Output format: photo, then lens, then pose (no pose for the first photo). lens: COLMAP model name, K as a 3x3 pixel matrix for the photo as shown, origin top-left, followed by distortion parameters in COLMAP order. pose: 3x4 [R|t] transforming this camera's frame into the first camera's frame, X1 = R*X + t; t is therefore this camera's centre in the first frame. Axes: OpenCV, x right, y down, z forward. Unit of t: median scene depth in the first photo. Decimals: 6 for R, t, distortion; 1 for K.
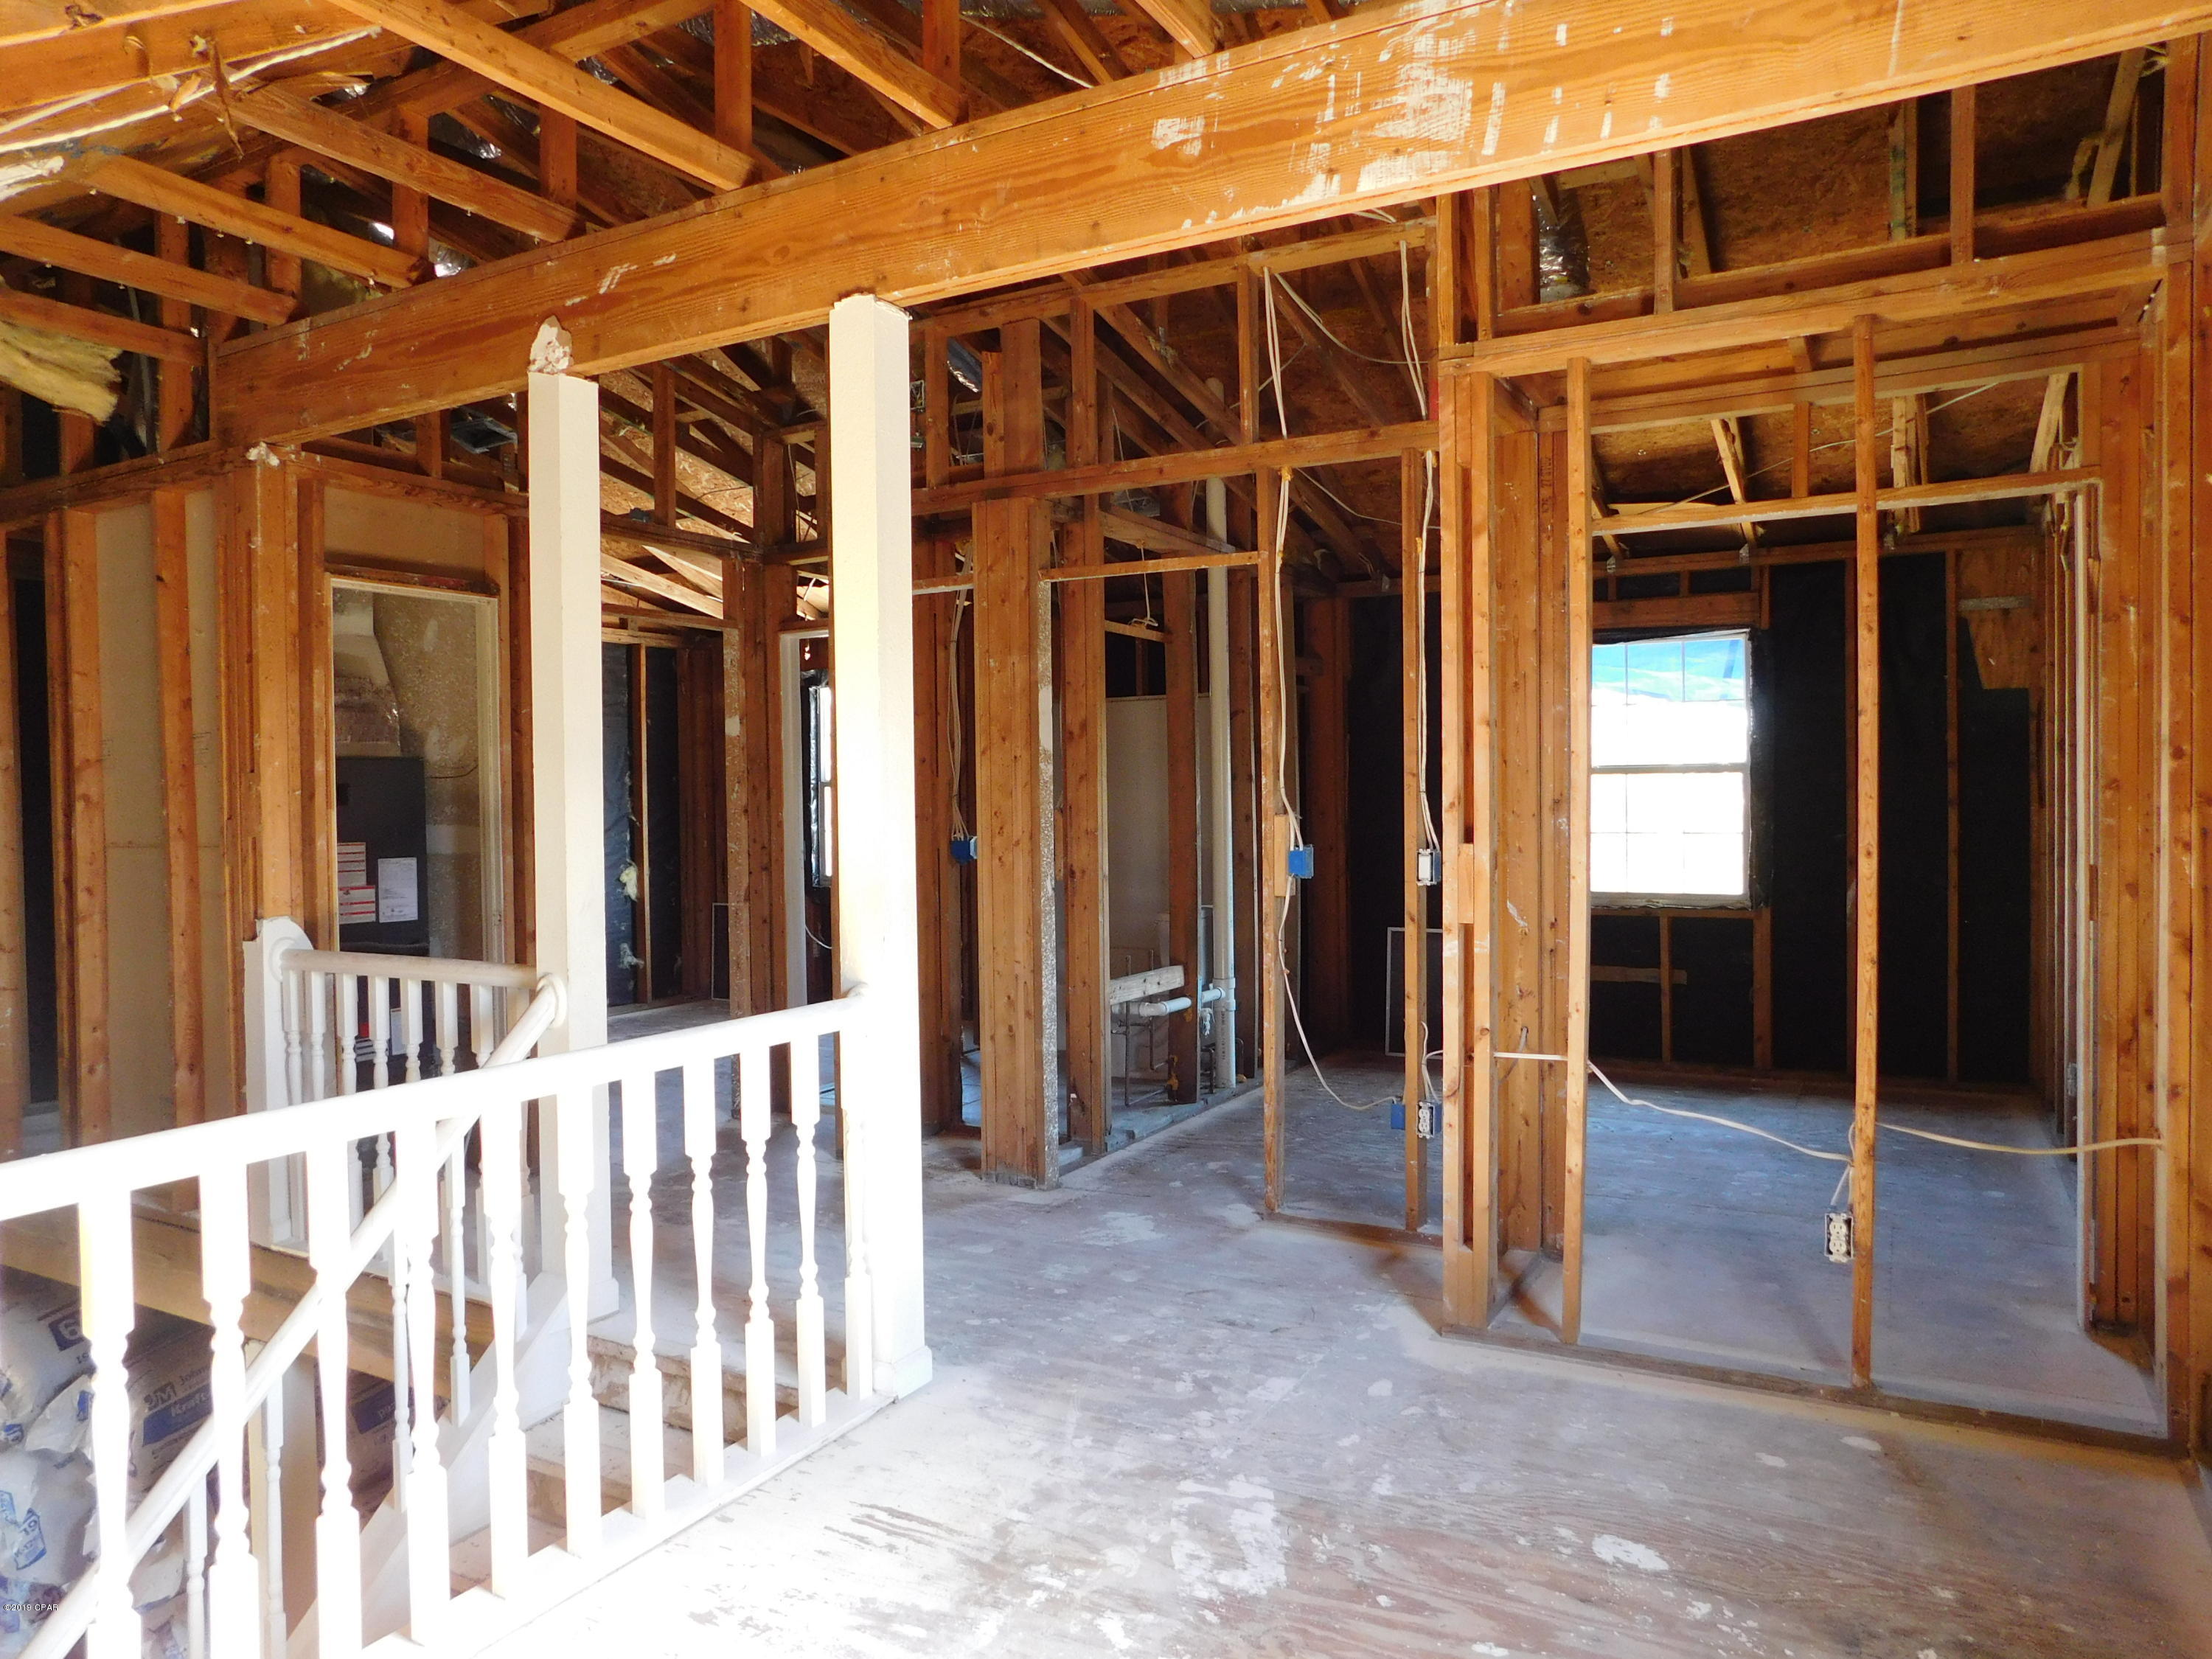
lens RADIAL K [[1454.7, 0, 1098.5], [0, 1454.7, 826.6], [0, 0, 1]] dist [-0.067966, 0.058641]
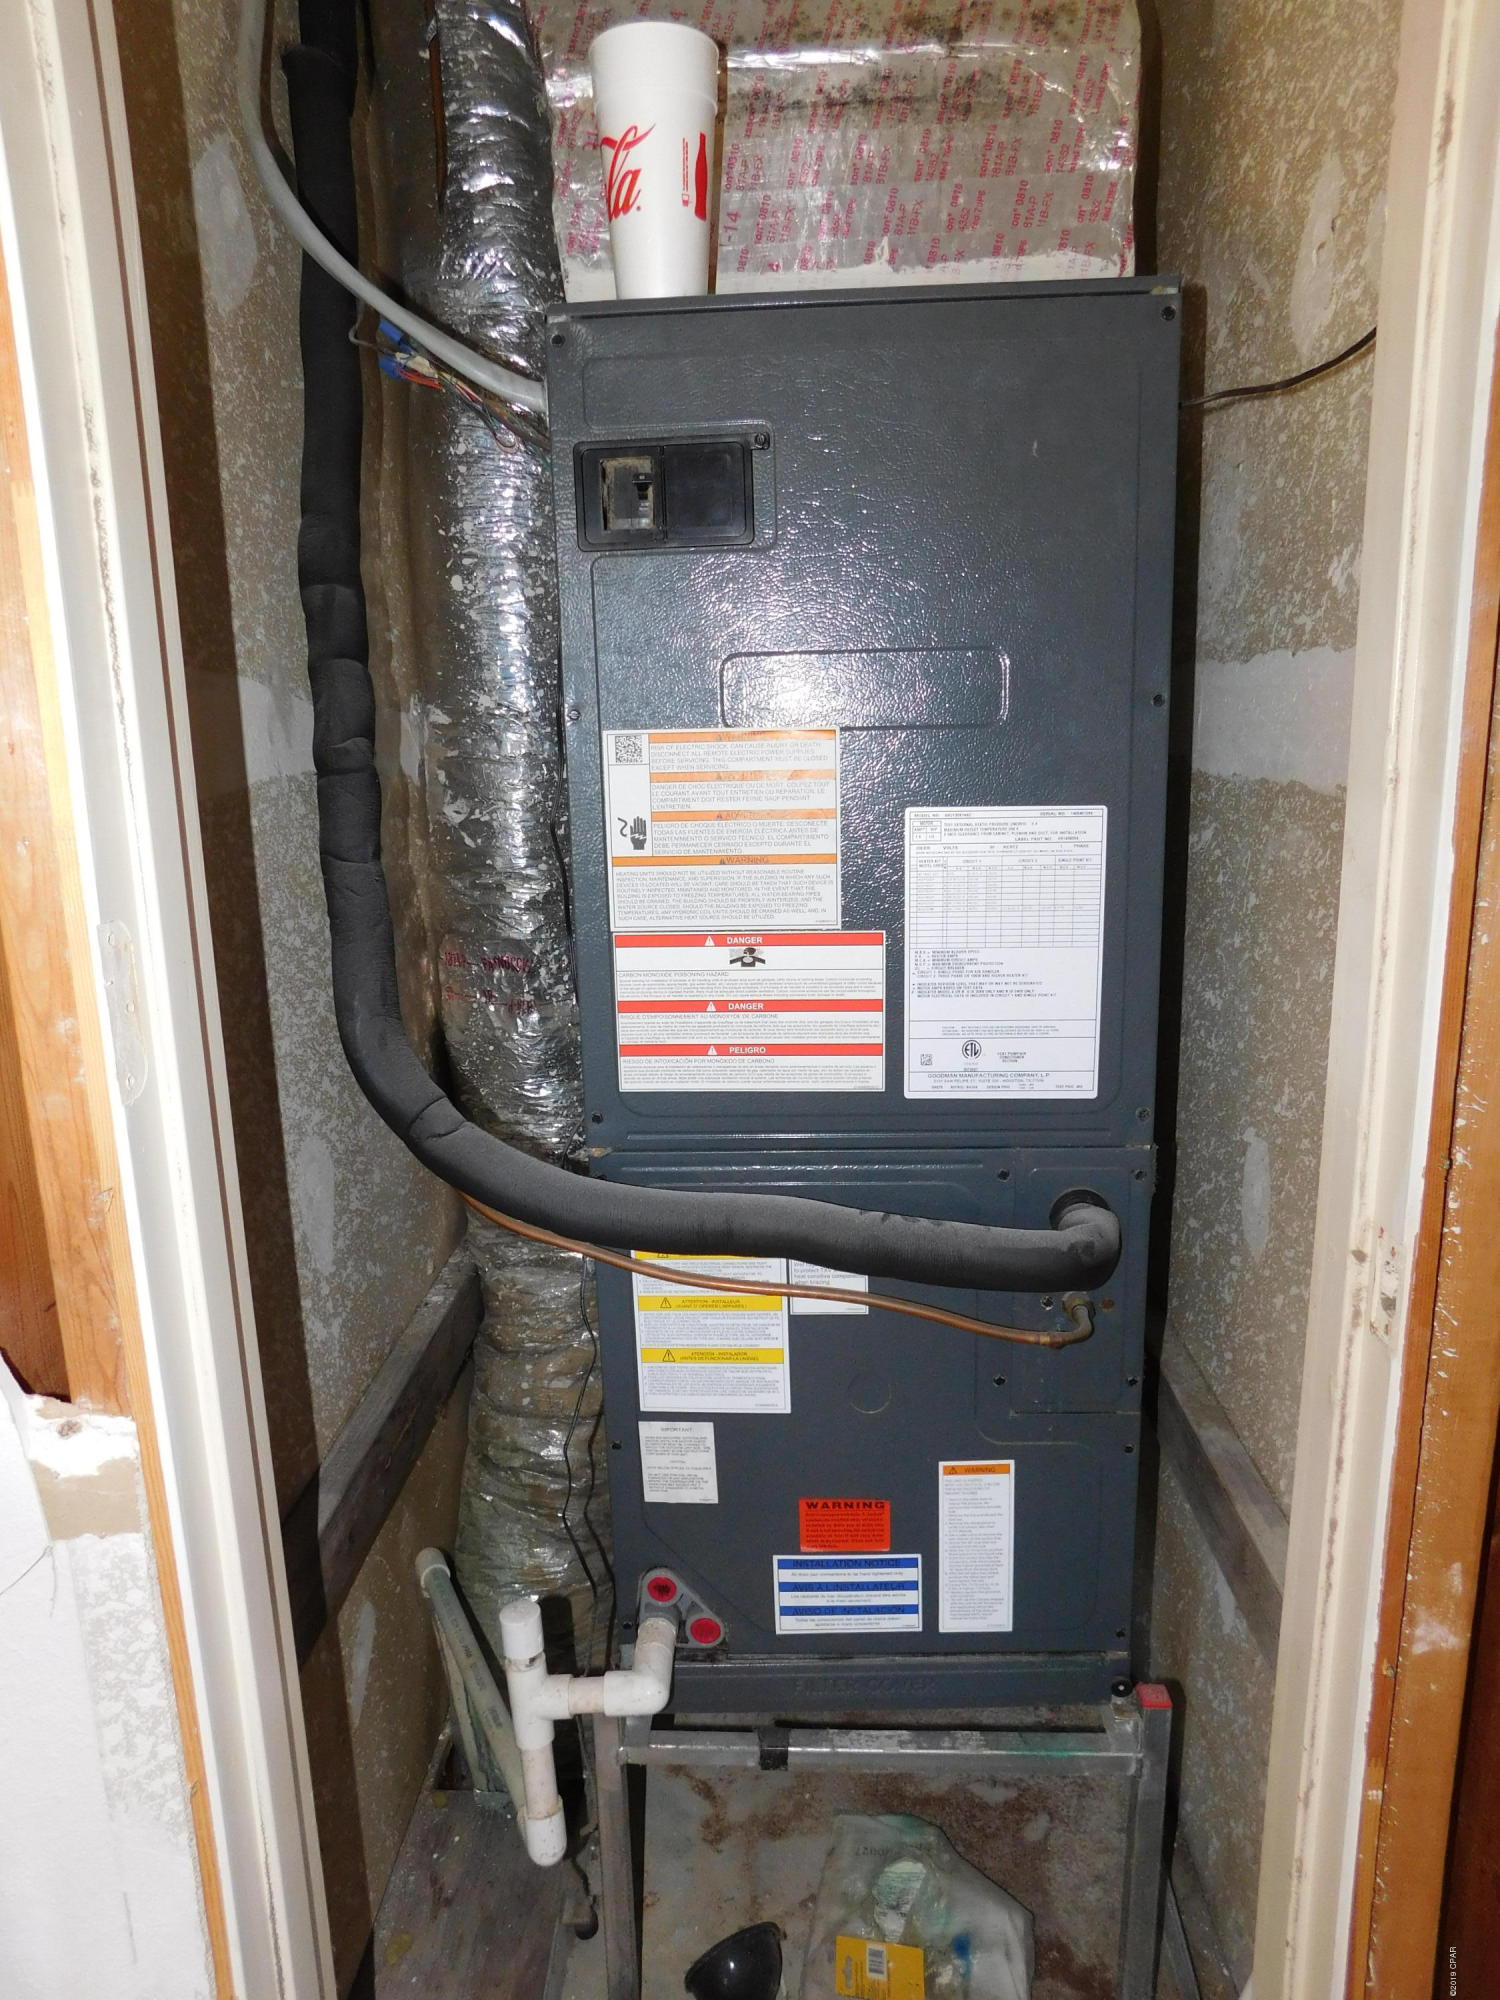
lens RADIAL K [[1315.3, 0, 749.0], [0, 1315.3, 999.5], [0, 0, 1]] dist [-0.067966, 0.058641]
pose [[0.449719, 0.192160, -0.872254, -0.336767], [-0.002769, 0.976878, 0.213781, 0.008129], [0.893166, -0.093726, 0.439852, 0.893482]]
